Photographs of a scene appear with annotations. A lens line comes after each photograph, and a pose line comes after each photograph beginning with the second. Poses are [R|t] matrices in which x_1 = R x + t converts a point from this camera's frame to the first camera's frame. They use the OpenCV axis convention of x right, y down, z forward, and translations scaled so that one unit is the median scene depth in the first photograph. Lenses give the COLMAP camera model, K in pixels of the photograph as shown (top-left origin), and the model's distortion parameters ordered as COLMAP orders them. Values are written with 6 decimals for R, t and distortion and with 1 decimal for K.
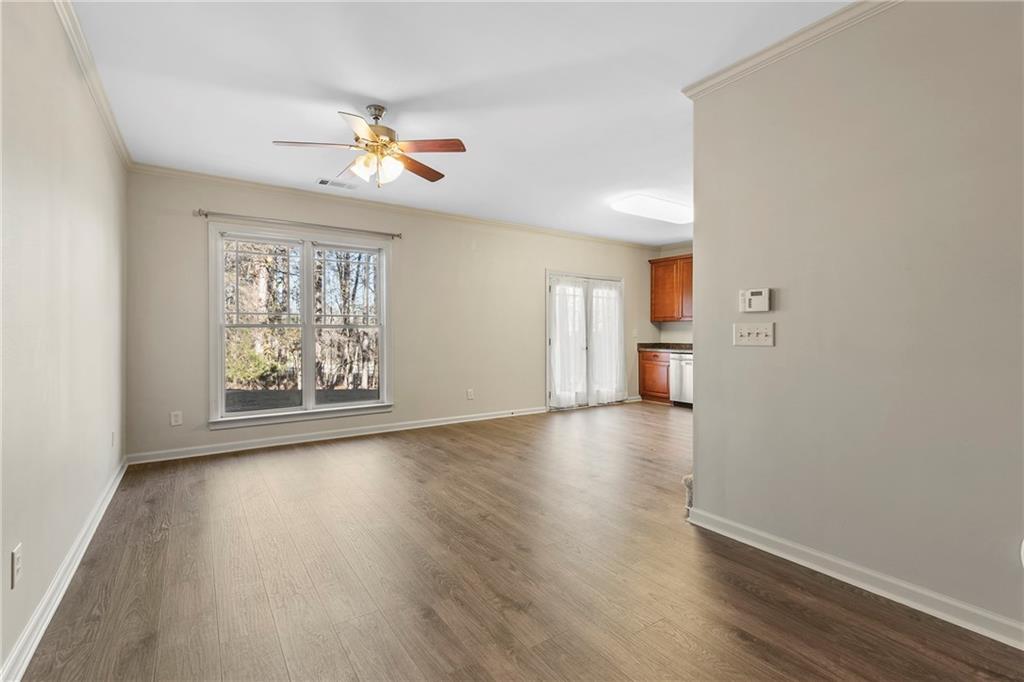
lens RADIAL K [[465.7, 0, 510.5], [0, 465.7, 340.9], [0, 0, 1]] dist [0.007915, -0.001334]
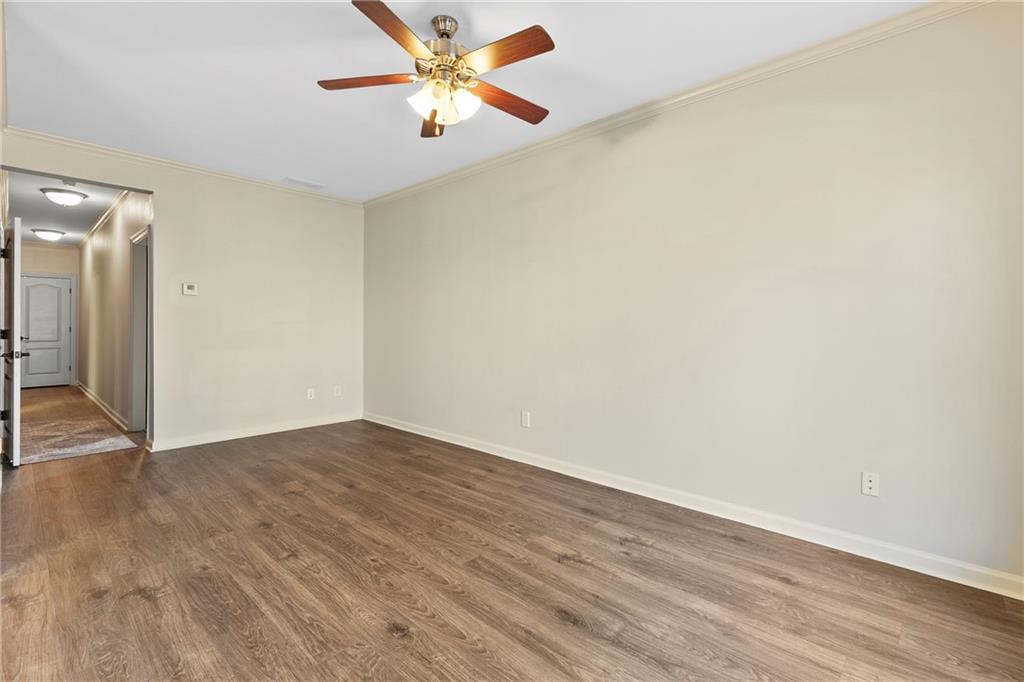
lens RADIAL K [[465.7, 0, 511.9], [0, 465.7, 331.7], [0, 0, 1]] dist [0.007915, -0.001334]
pose [[-0.974220, -0.000658, -0.225599, -0.242176], [-0.005722, 0.999746, 0.021793, -0.024023], [0.225528, 0.022522, -0.973976, 1.853500]]
